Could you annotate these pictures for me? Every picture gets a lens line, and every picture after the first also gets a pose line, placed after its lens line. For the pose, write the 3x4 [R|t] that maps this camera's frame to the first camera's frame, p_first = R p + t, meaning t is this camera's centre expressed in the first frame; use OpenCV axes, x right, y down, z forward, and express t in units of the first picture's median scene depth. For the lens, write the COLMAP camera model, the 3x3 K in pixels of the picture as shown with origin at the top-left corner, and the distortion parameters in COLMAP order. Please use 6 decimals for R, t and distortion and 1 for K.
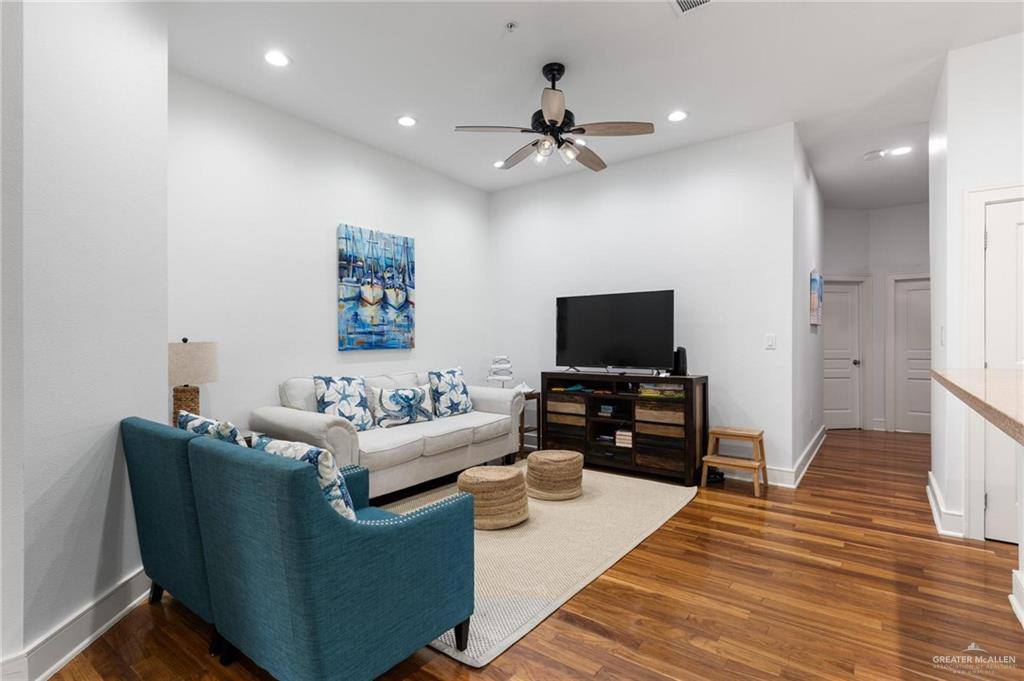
lens RADIAL K [[492.0, 0, 509.4], [0, 492.0, 342.6], [0, 0, 1]] dist [0.002997, 0.000189]
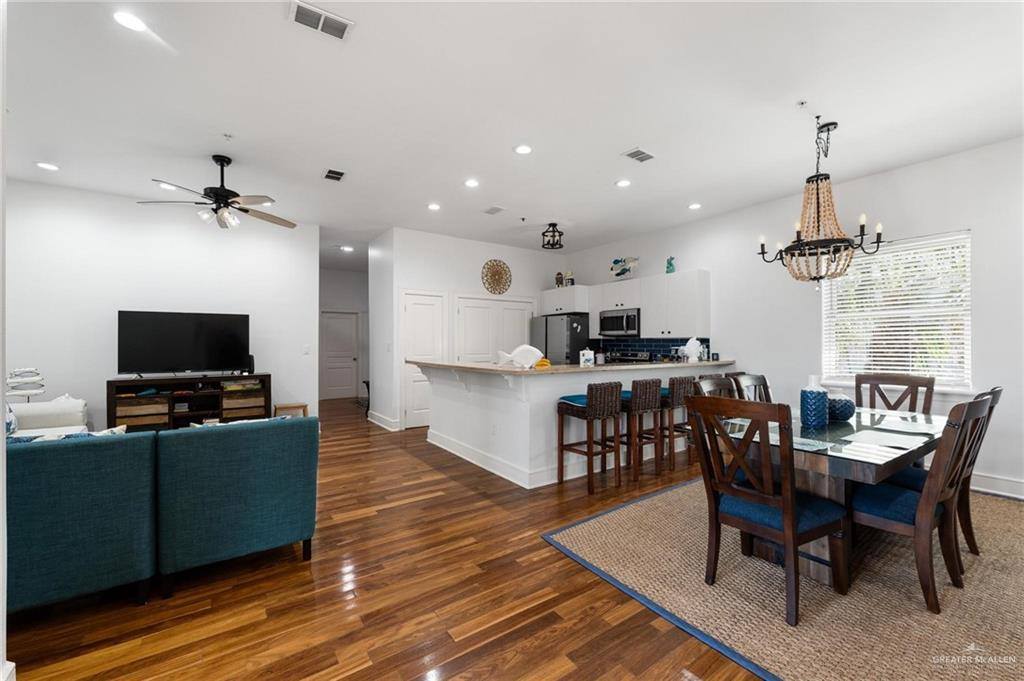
lens RADIAL K [[411.7, 0, 511.7], [0, 411.7, 341.3], [0, 0, 1]] dist [-0.000071, -0.000004]
pose [[0.306831, 0.005950, 0.951745, -0.570146], [0.003500, 0.999967, -0.007379, -0.016630], [-0.951757, 0.005596, 0.306800, -0.101883]]
